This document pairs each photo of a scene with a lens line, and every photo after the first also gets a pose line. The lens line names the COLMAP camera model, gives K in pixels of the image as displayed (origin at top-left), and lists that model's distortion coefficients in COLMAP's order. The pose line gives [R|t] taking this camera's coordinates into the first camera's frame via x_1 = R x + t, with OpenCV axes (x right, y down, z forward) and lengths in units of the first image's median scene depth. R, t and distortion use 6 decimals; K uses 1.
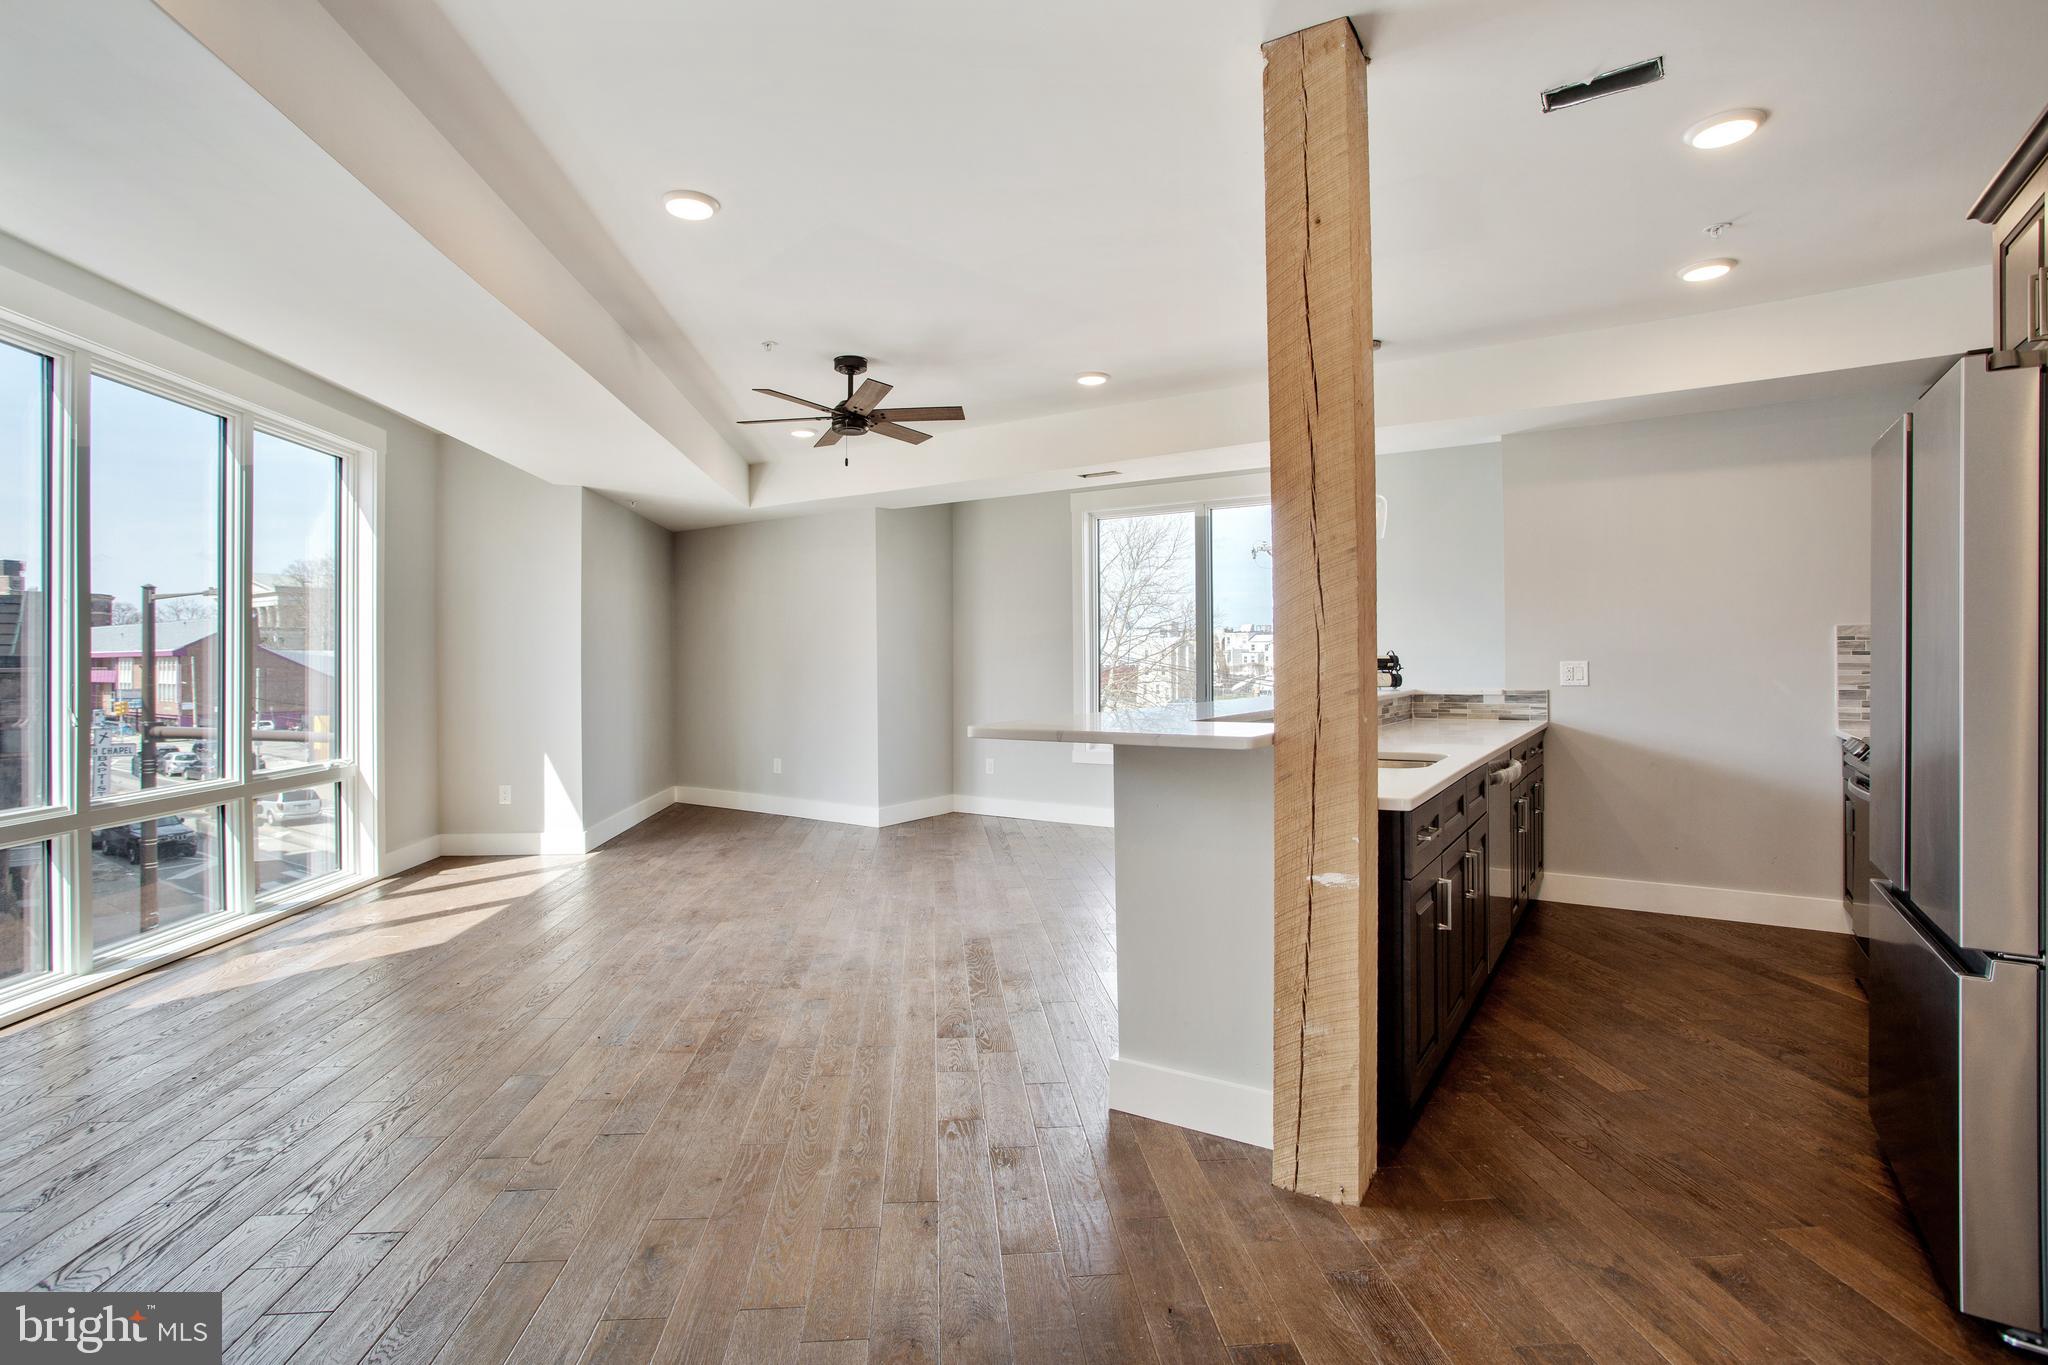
lens RADIAL K [[995.4, 0, 1023.6], [0, 995.4, 674.2], [0, 0, 1]] dist [-0.043880, 0.023627]
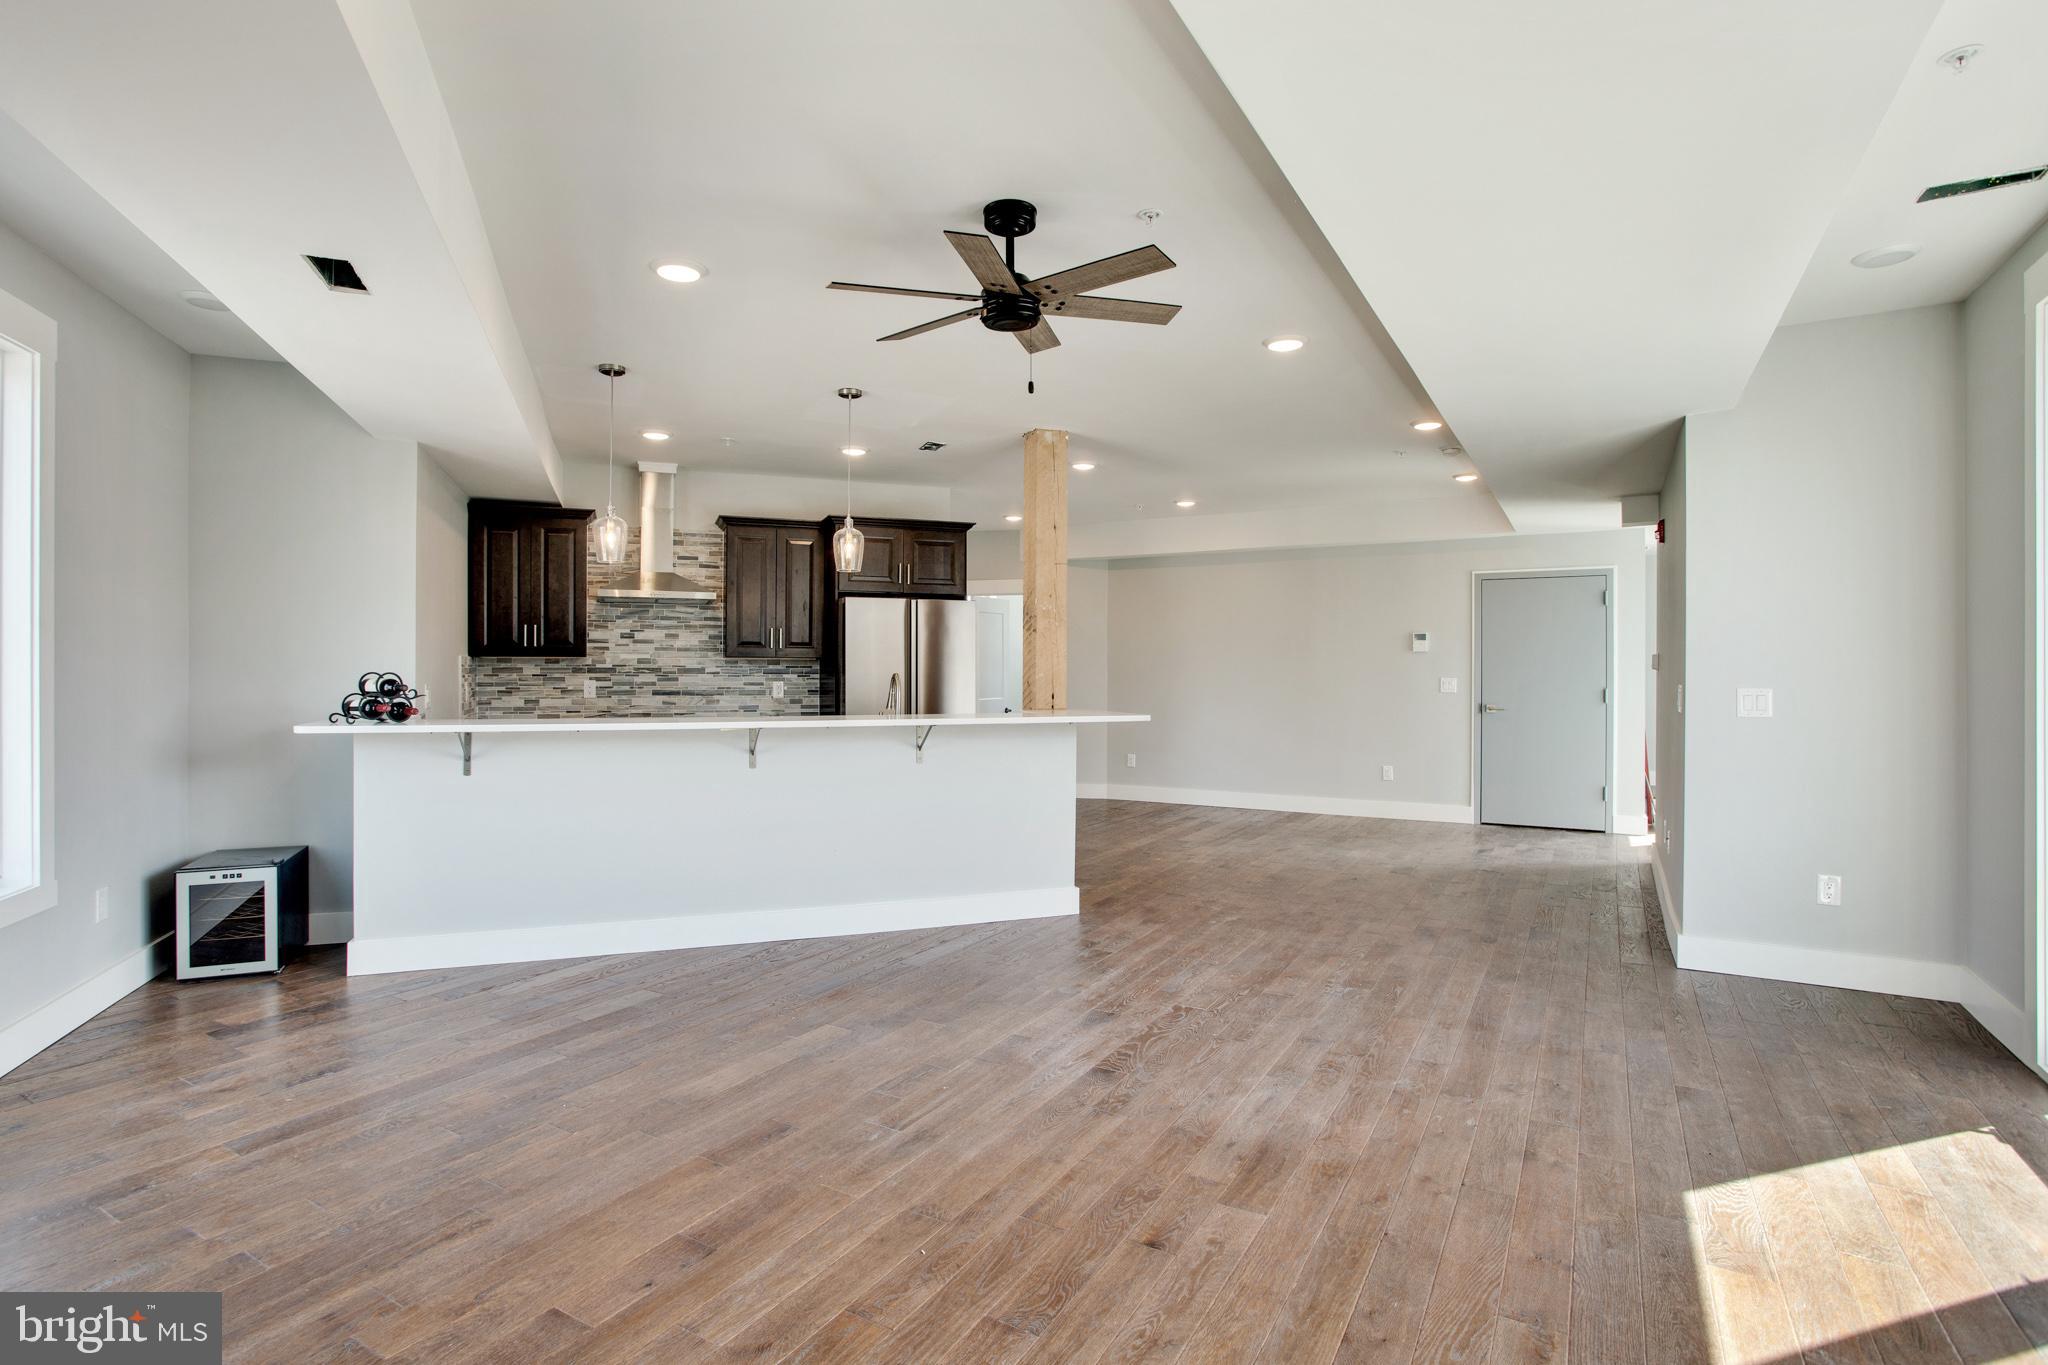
lens RADIAL K [[995.4, 0, 983.5], [0, 995.4, 673.6], [0, 0, 1]] dist [-0.043880, 0.023627]
pose [[-0.796260, 0.001981, 0.604951, -0.648731], [0.002998, 0.999995, 0.000671, -0.025692], [-0.604947, 0.002348, -0.796262, 1.823536]]
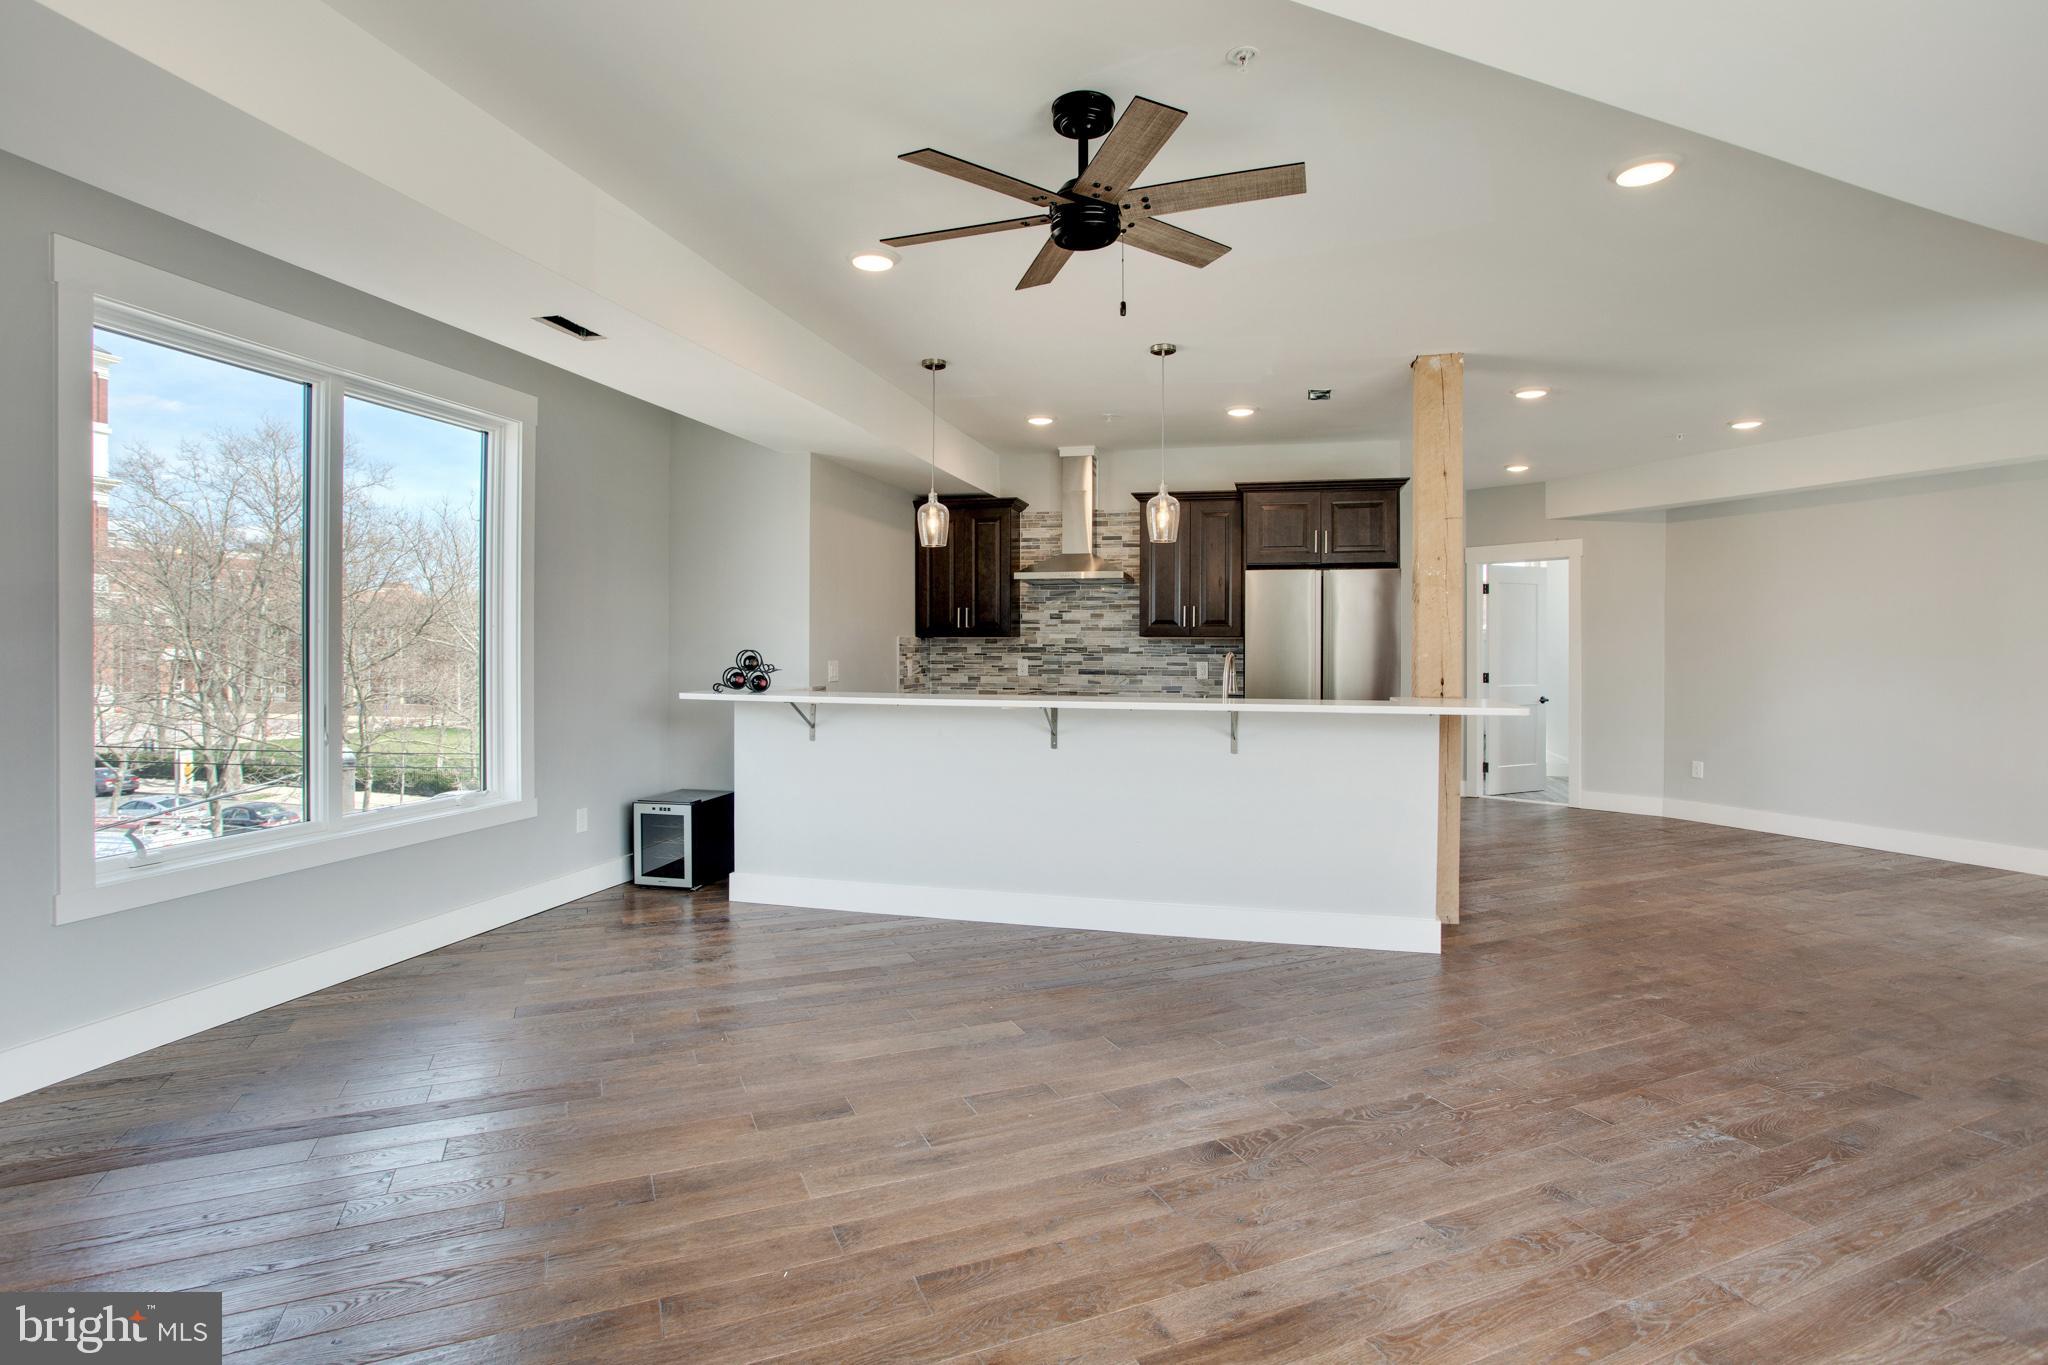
lens RADIAL K [[995.4, 0, 1003.3], [0, 995.4, 653.4], [0, 0, 1]] dist [-0.043880, 0.023627]
pose [[-0.303597, 0.001999, 0.952798, -0.804497], [-0.001314, 0.999996, -0.002516, -0.020737], [-0.952800, -0.002016, -0.303593, 1.454486]]
